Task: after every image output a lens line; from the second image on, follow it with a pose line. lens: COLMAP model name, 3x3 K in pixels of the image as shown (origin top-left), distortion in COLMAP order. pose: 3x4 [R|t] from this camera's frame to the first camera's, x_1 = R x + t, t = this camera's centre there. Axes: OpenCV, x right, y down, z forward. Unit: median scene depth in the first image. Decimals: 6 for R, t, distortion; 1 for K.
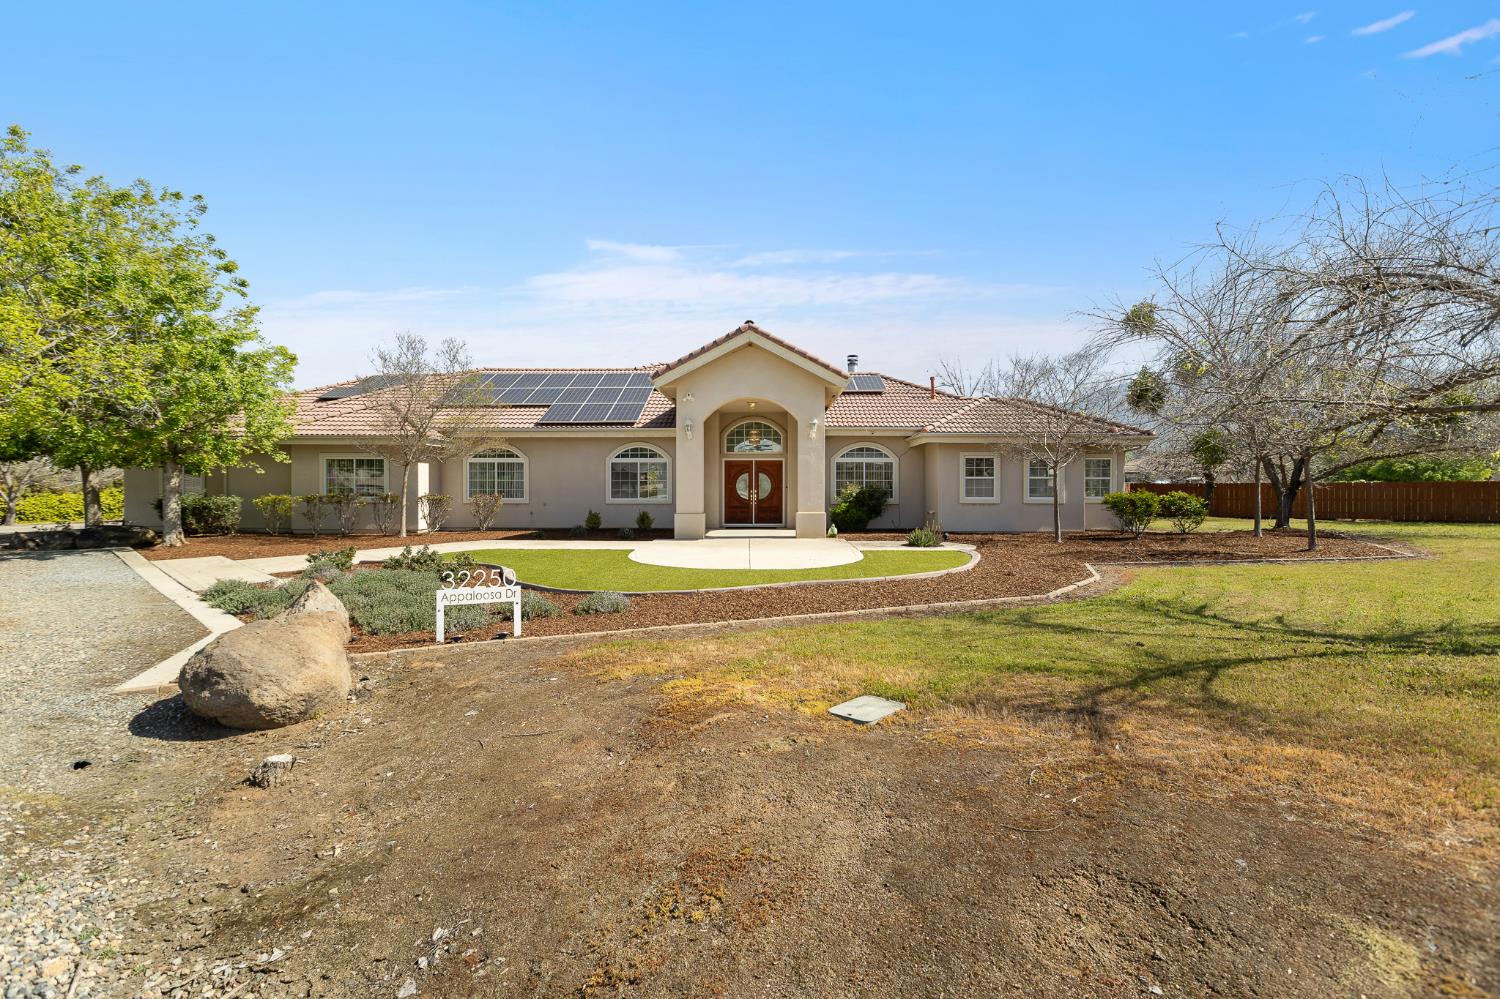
lens RADIAL K [[677.3, 0, 752.0], [0, 677.3, 494.4], [0, 0, 1]] dist [-0.002342, 0.000392]
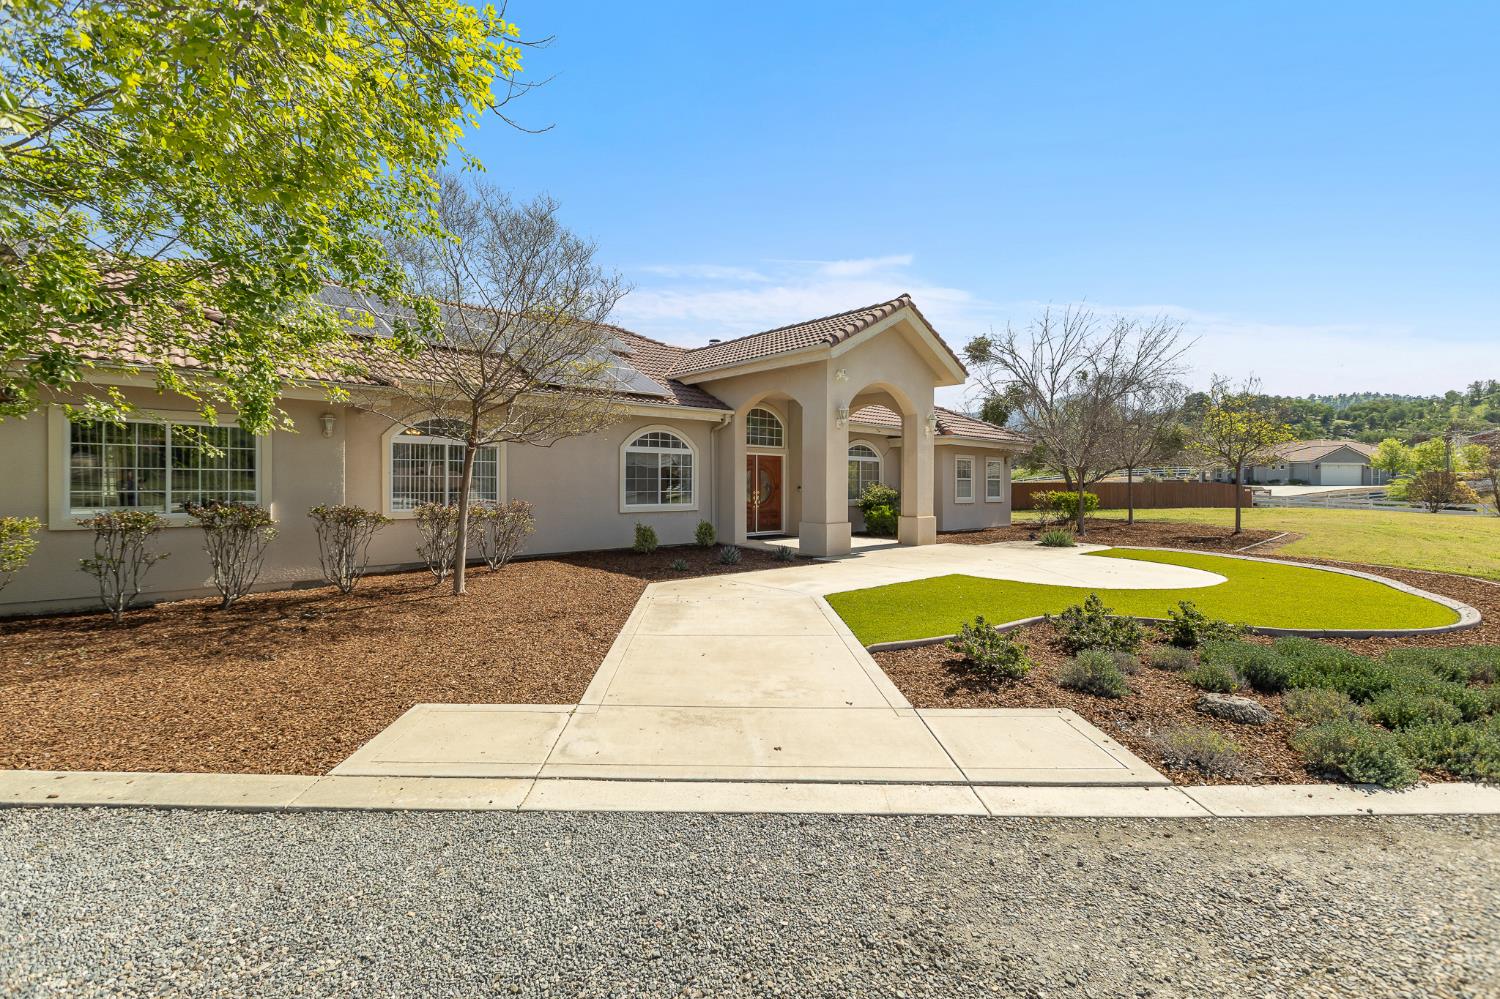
lens RADIAL K [[677.3, 0, 746.9], [0, 677.3, 487.0], [0, 0, 1]] dist [-0.002342, 0.000392]
pose [[0.731729, -0.000737, 0.681596, -0.602926], [0.001449, 0.999999, -0.000475, -0.011365], [-0.681595, 0.001335, 0.731729, 0.421105]]
